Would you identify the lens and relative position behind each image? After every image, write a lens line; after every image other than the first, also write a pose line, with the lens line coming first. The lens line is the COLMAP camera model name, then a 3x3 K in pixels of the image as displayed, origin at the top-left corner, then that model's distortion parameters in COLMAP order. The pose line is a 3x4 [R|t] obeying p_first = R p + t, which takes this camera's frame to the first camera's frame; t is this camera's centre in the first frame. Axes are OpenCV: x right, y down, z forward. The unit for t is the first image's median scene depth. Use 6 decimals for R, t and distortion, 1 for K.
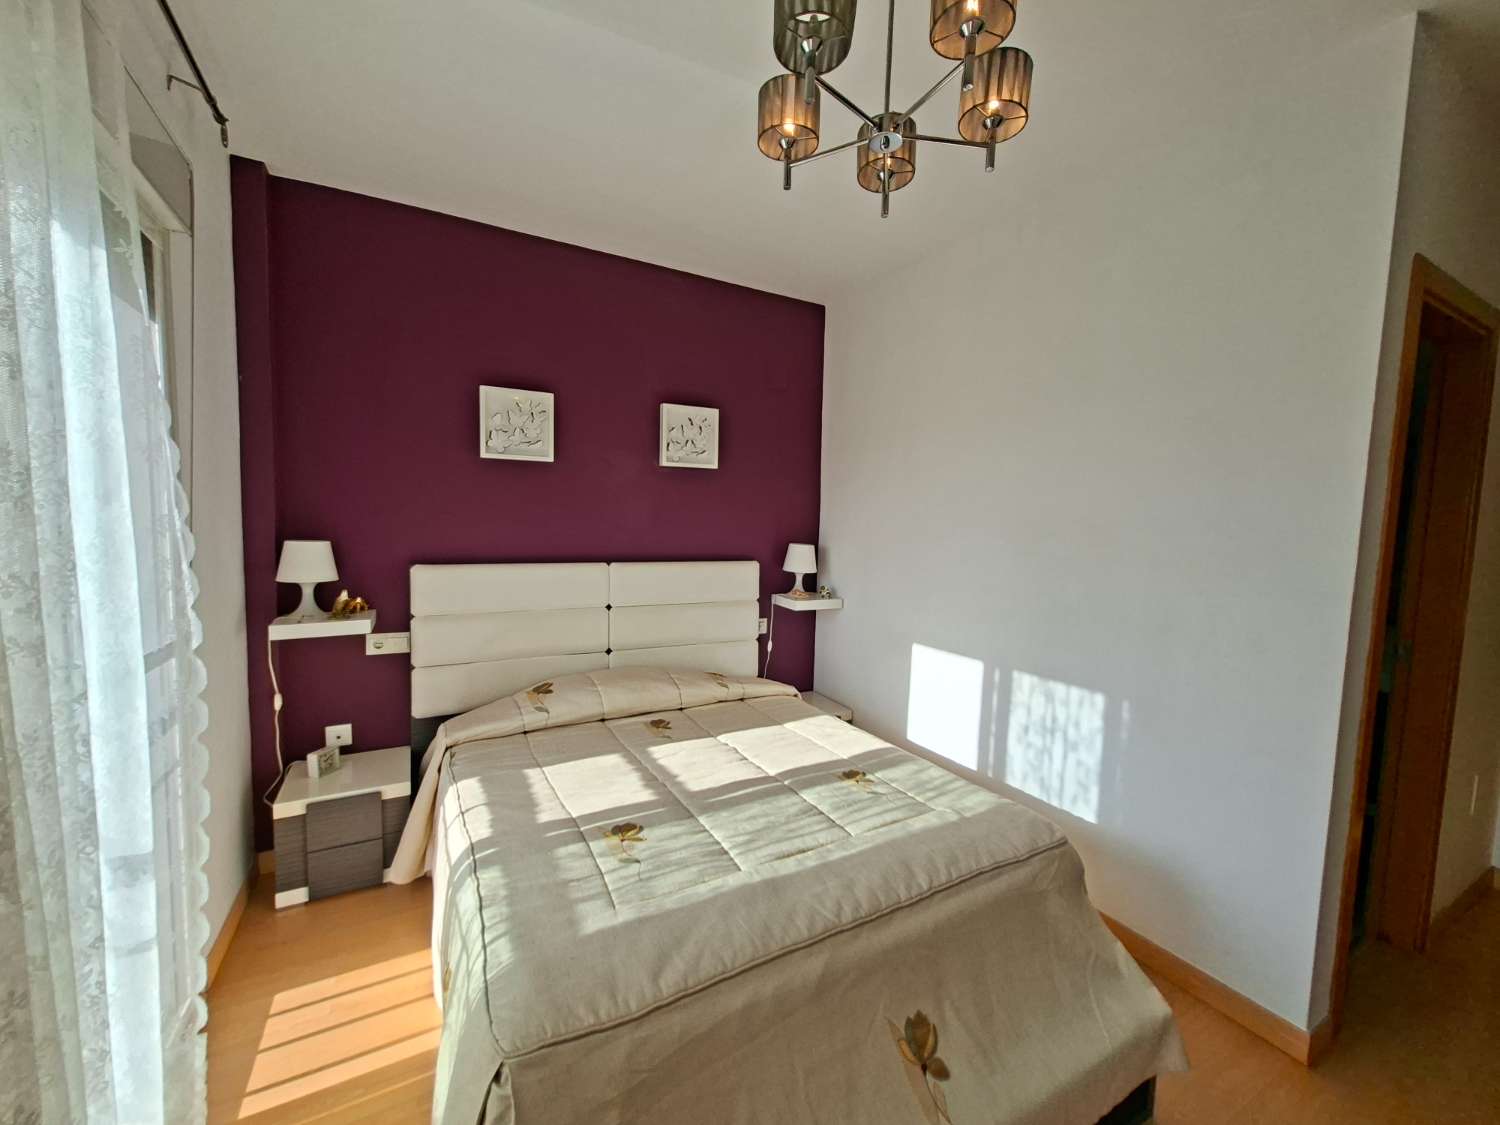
lens RADIAL K [[595.2, 0, 772.6], [0, 595.2, 552.9], [0, 0, 1]] dist [-0.000335, -0.002091]
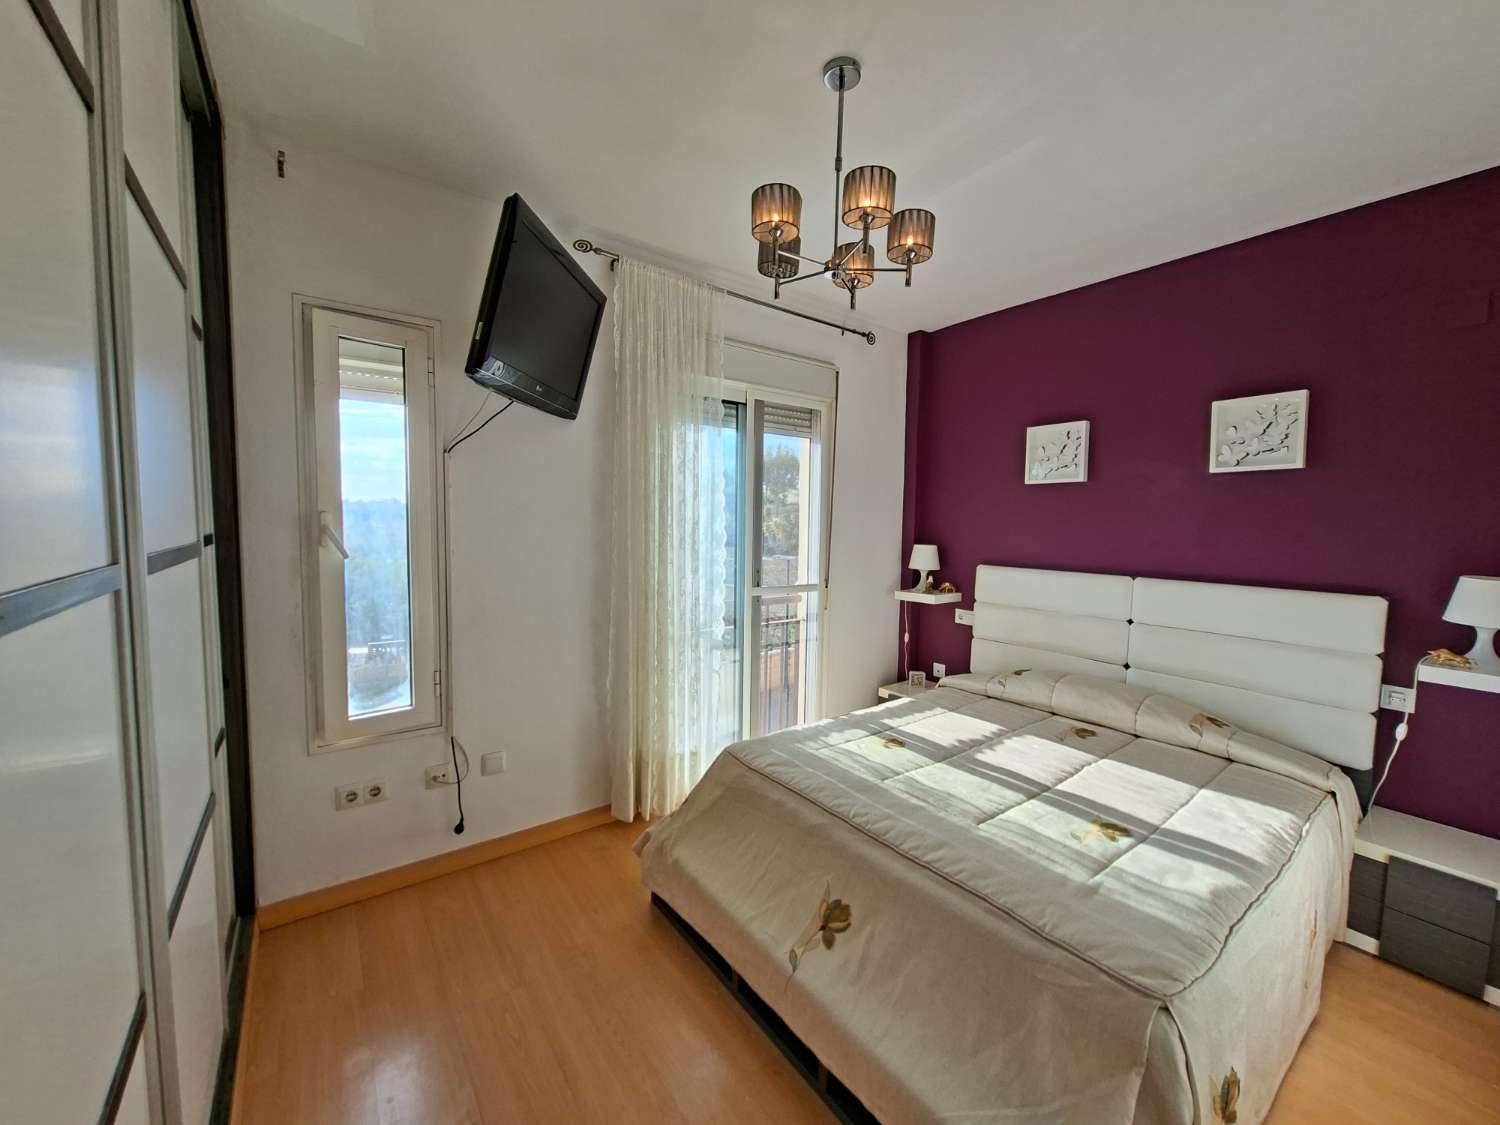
lens RADIAL K [[595.2, 0, 750.2], [0, 595.2, 552.2], [0, 0, 1]] dist [-0.000335, -0.002091]
pose [[0.112251, 0.028420, -0.993273, 1.051263], [-0.072751, 0.997143, 0.020309, 0.001914], [0.991013, 0.069982, 0.113998, 0.421546]]
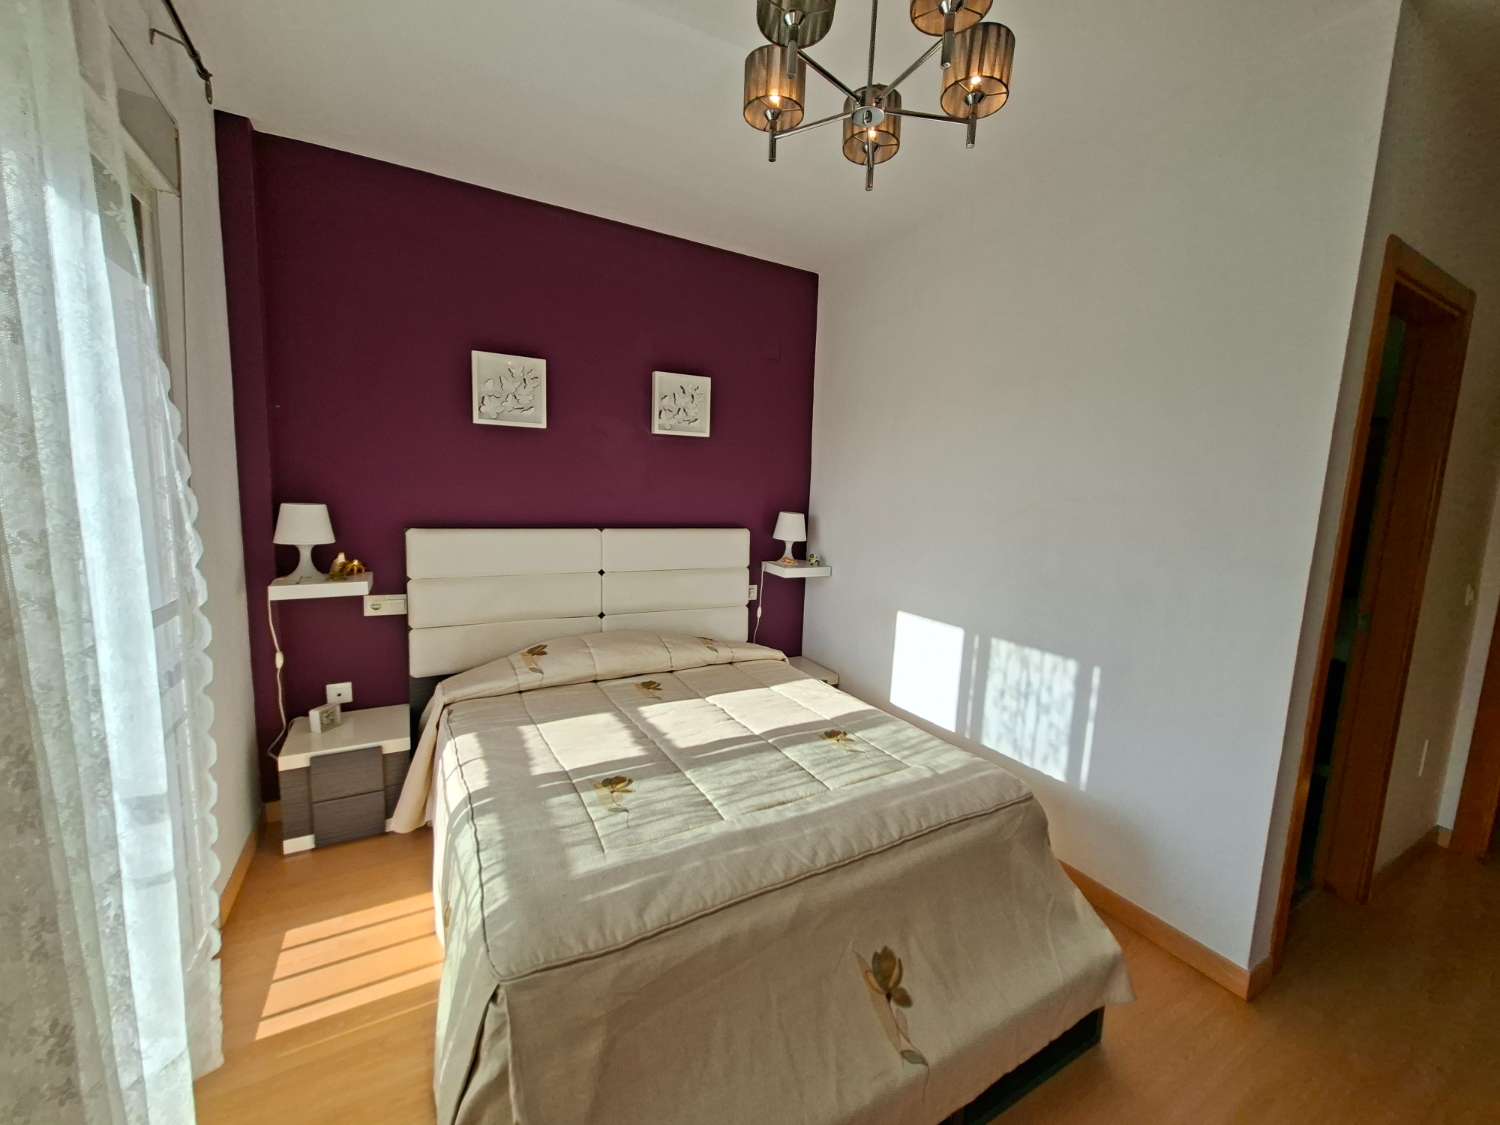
lens RADIAL K [[595.2, 0, 773.9], [0, 595.2, 551.2], [0, 0, 1]] dist [-0.000335, -0.002091]
pose [[0.999907, 0.011376, 0.007488, 0.019069], [-0.011730, 0.998726, 0.049089, 0.001642], [-0.006920, -0.049172, 0.998766, -0.031369]]
